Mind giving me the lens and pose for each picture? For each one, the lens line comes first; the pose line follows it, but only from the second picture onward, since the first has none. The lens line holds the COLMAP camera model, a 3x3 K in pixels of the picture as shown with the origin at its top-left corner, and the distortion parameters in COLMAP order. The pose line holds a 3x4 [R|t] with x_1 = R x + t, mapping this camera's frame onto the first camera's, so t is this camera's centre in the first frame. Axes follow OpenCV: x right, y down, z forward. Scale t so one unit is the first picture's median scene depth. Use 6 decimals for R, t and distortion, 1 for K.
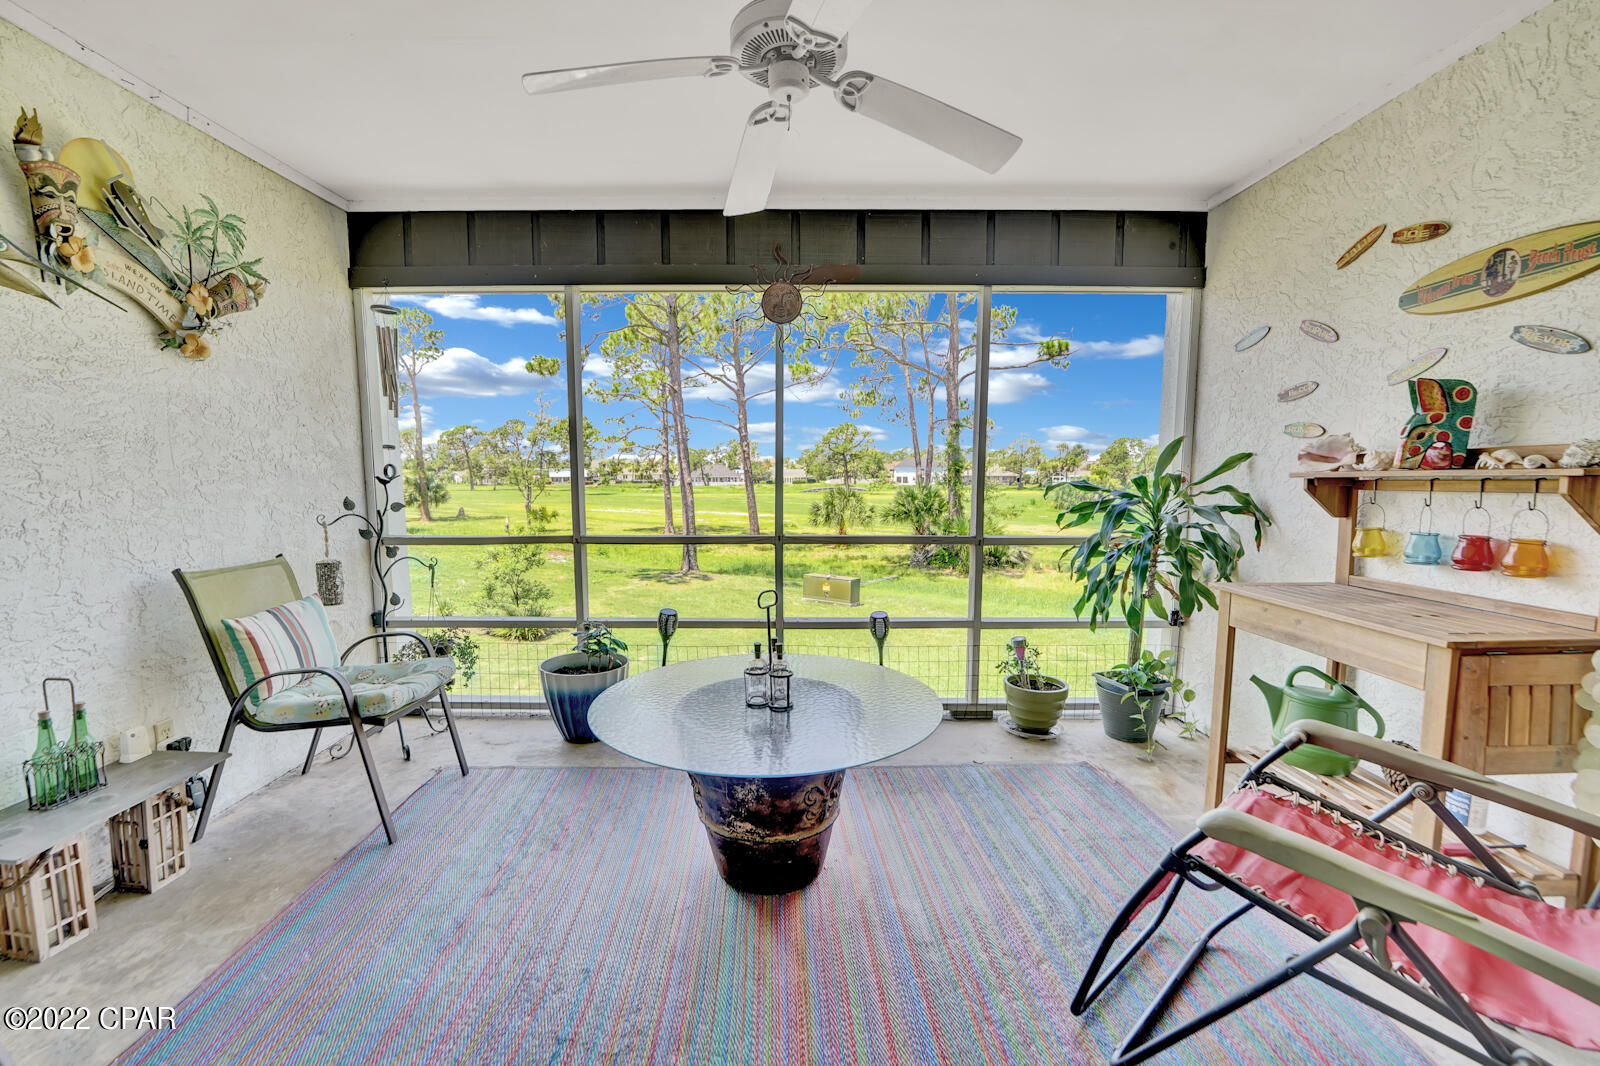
lens RADIAL K [[659.1, 0, 798.1], [0, 659.1, 540.7], [0, 0, 1]] dist [-0.030274, 0.003426]
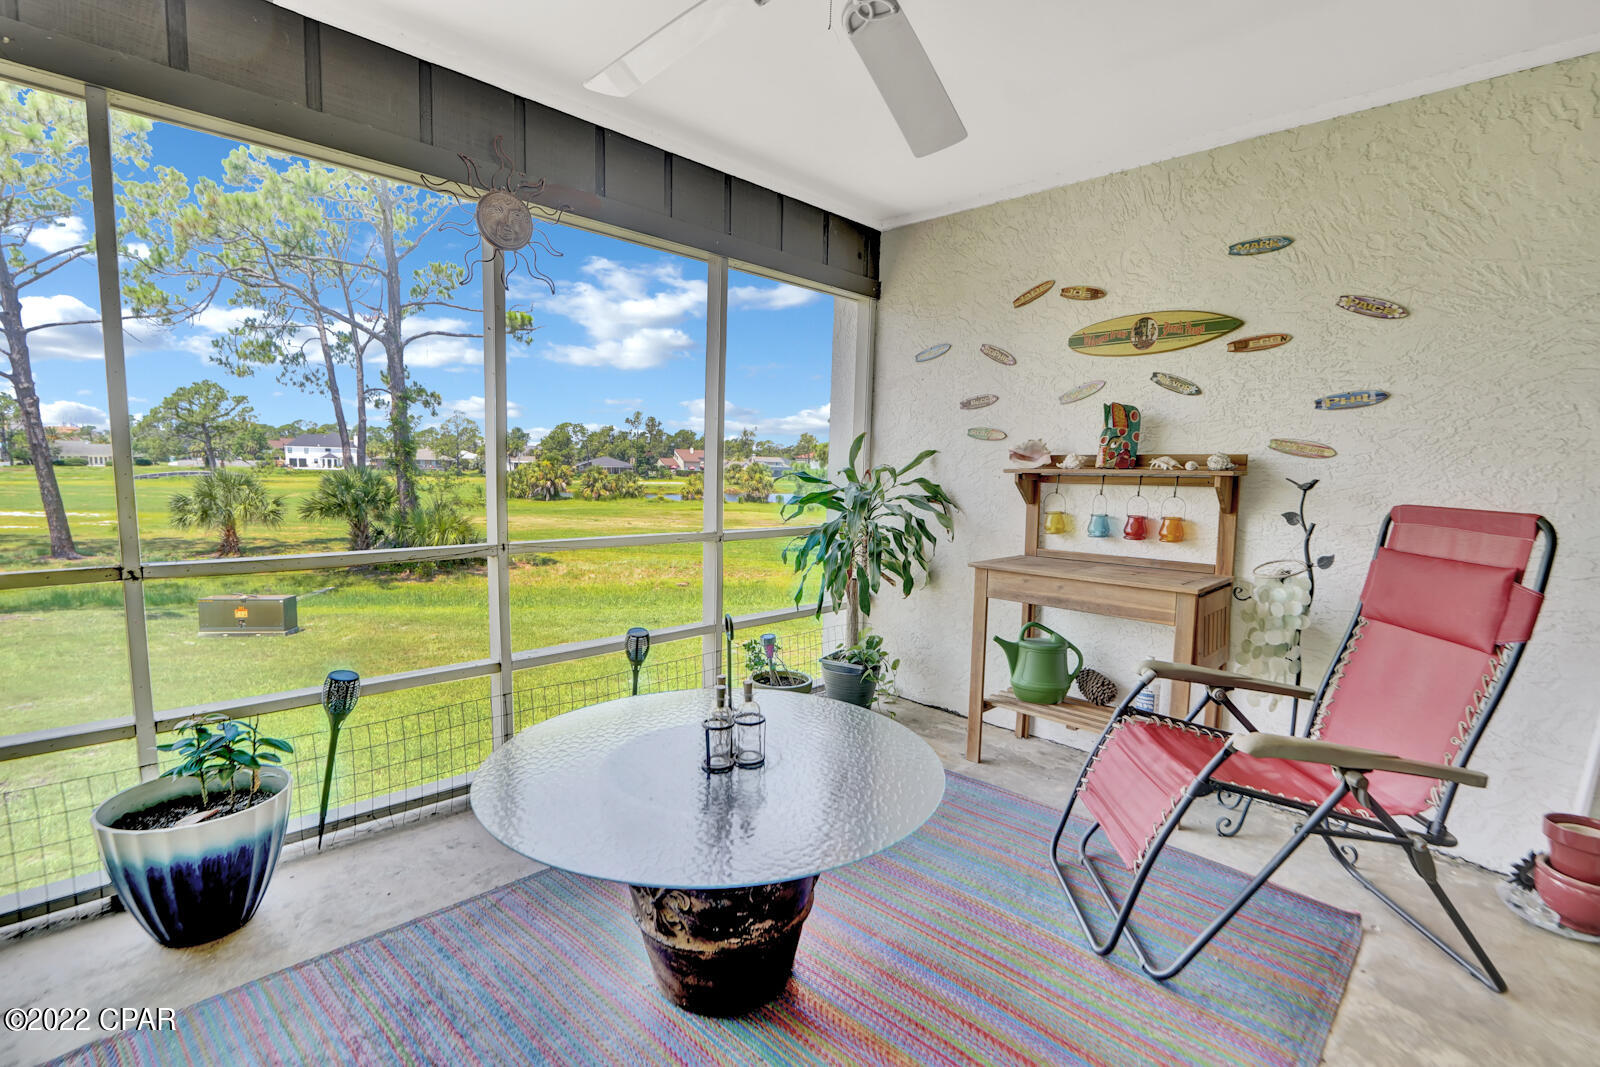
lens RADIAL K [[718.1, 0, 784.8], [0, 718.1, 544.5], [0, 0, 1]] dist [-0.021860, 0.003247]
pose [[0.722201, -0.058334, 0.689219, -0.484791], [0.046102, 0.998281, 0.036184, -0.029008], [-0.690145, 0.005642, 0.723649, 0.298296]]
